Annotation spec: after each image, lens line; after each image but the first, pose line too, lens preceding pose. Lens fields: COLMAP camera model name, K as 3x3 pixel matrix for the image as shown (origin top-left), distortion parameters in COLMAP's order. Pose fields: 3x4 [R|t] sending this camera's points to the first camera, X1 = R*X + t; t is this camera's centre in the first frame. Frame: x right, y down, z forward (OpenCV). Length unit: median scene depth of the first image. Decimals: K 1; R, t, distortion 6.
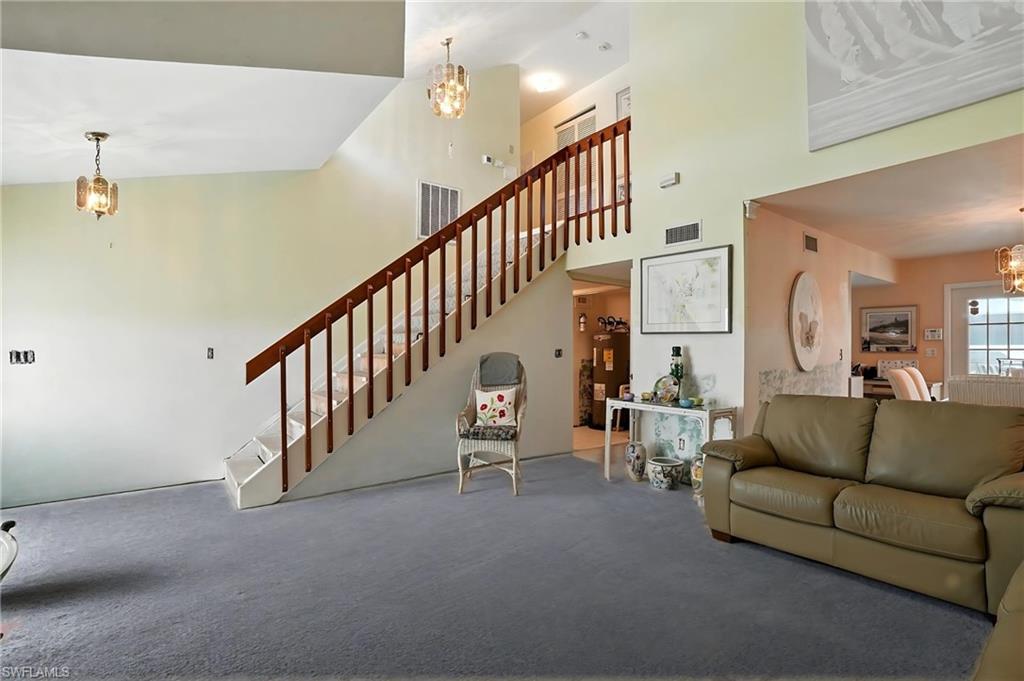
lens RADIAL K [[476.4, 0, 515.3], [0, 476.4, 346.3], [0, 0, 1]] dist [-0.017573, 0.001354]
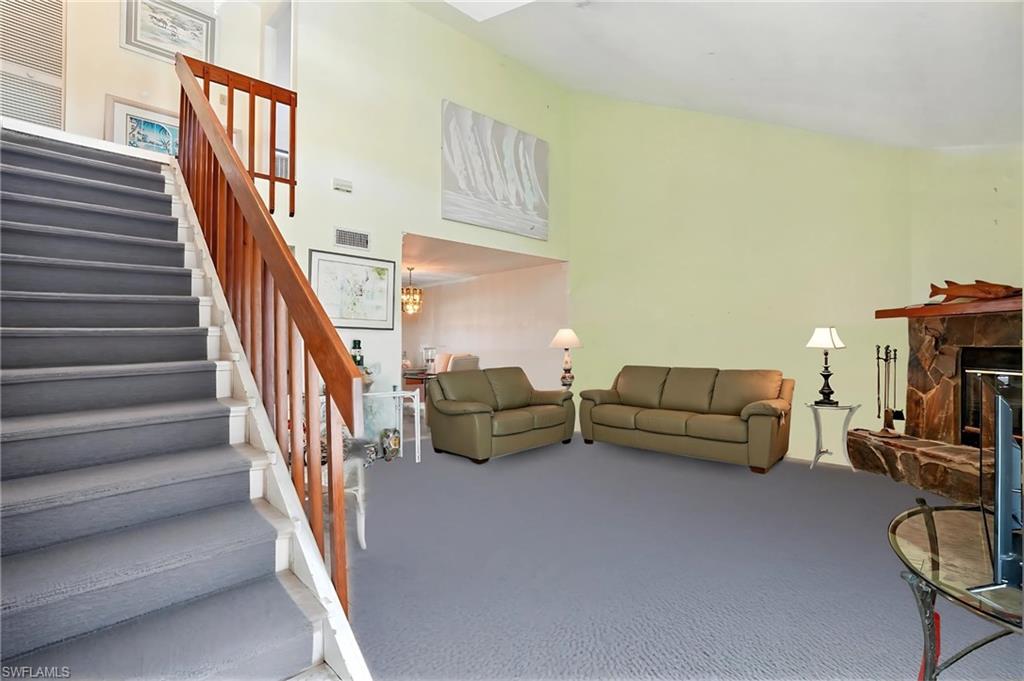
lens RADIAL K [[476.4, 0, 512.6], [0, 476.4, 340.5], [0, 0, 1]] dist [-0.017573, 0.001354]
pose [[-0.097460, 0.006099, 0.995221, -0.838990], [-0.000522, 0.999981, -0.006179, 0.008358], [-0.995239, -0.001122, -0.097455, 0.777084]]
